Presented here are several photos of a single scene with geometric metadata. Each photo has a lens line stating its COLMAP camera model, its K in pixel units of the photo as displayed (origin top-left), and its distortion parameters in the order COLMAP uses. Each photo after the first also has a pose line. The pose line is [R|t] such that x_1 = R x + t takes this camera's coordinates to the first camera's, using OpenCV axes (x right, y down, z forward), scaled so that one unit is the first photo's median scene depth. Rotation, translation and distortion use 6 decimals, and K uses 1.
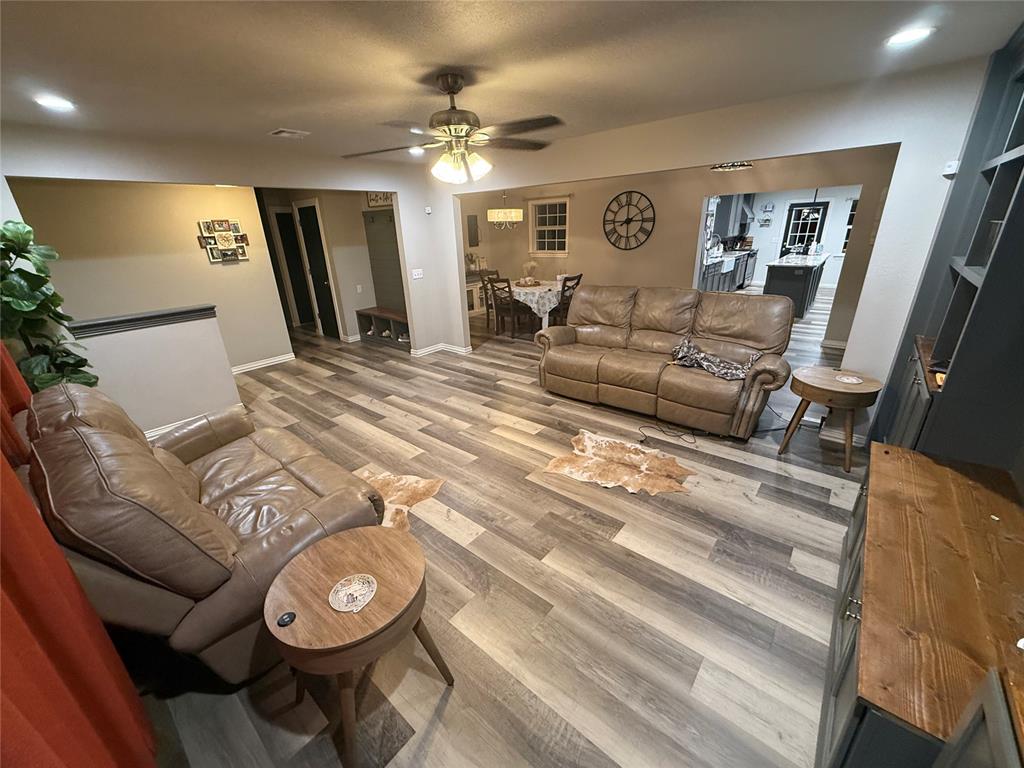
lens RADIAL K [[407.0, 0, 513.1], [0, 407.0, 383.2], [0, 0, 1]] dist [-0.002995, -0.000156]
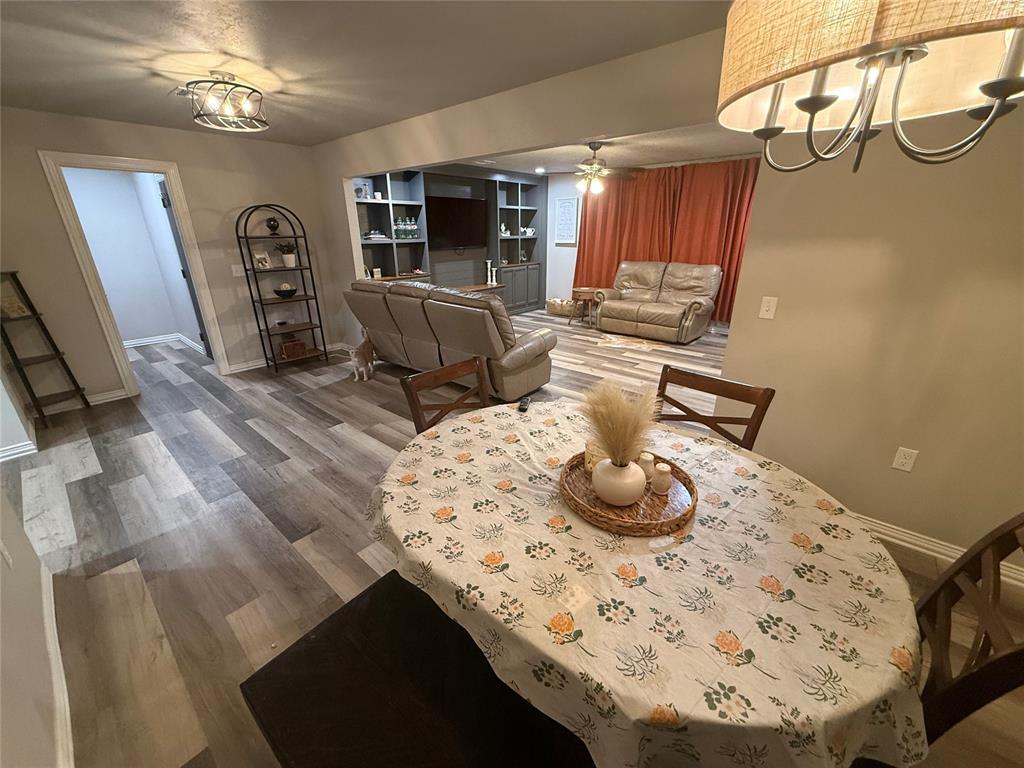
lens RADIAL K [[407.0, 0, 508.0], [0, 407.0, 387.9], [0, 0, 1]] dist [-0.002995, -0.000156]
pose [[-0.998750, 0.033752, 0.036871, 0.155379], [0.049785, 0.737852, 0.673124, -0.752900], [-0.004486, 0.674118, -0.738610, 2.052161]]
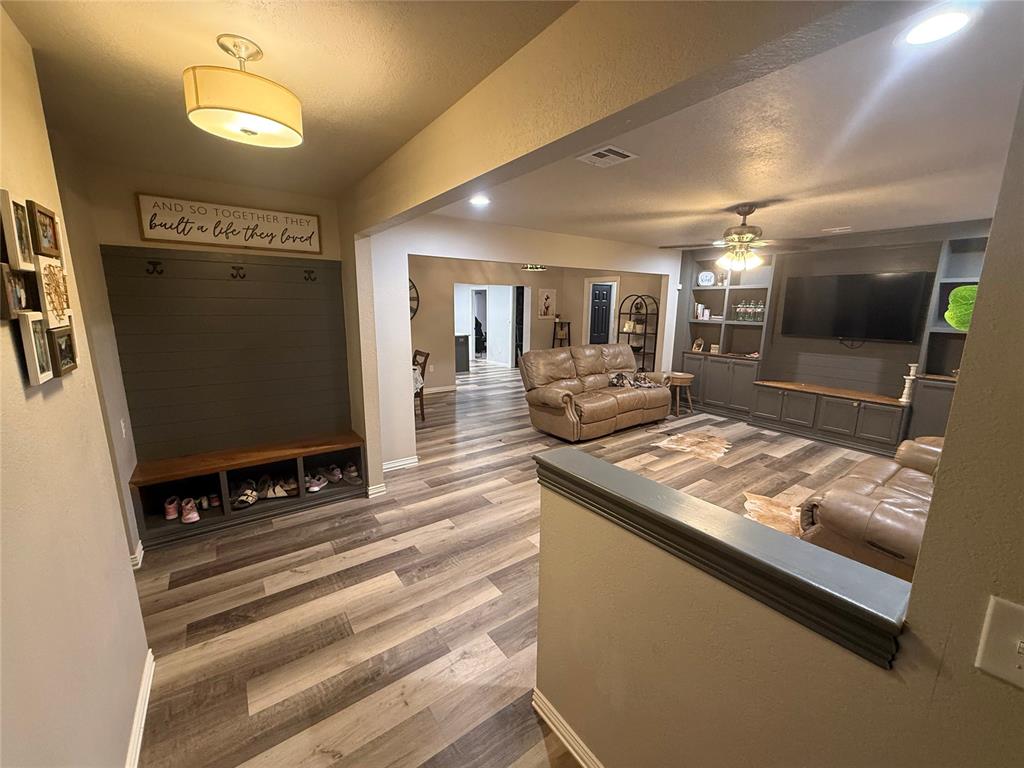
lens RADIAL K [[407.0, 0, 510.1], [0, 407.0, 375.7], [0, 0, 1]] dist [-0.002995, -0.000156]
pose [[0.248513, -0.129960, 0.959871, -1.181420], [0.331957, 0.942375, 0.041647, -0.305492], [-0.909970, 0.308286, 0.277333, 0.954974]]
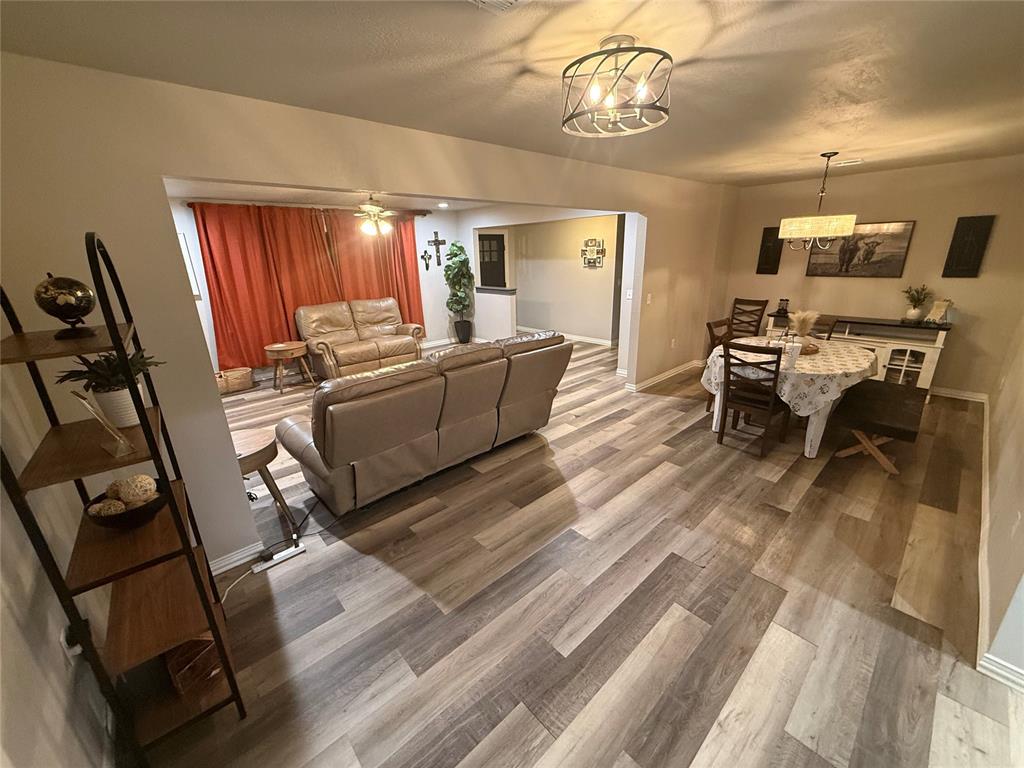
lens RADIAL K [[407.0, 0, 509.5], [0, 407.0, 387.7], [0, 0, 1]] dist [-0.002995, -0.000156]
pose [[-0.138777, 0.351650, -0.925788, 1.175956], [-0.326516, 0.866314, 0.378005, -0.520513], [0.934948, 0.354743, -0.005405, 1.212885]]
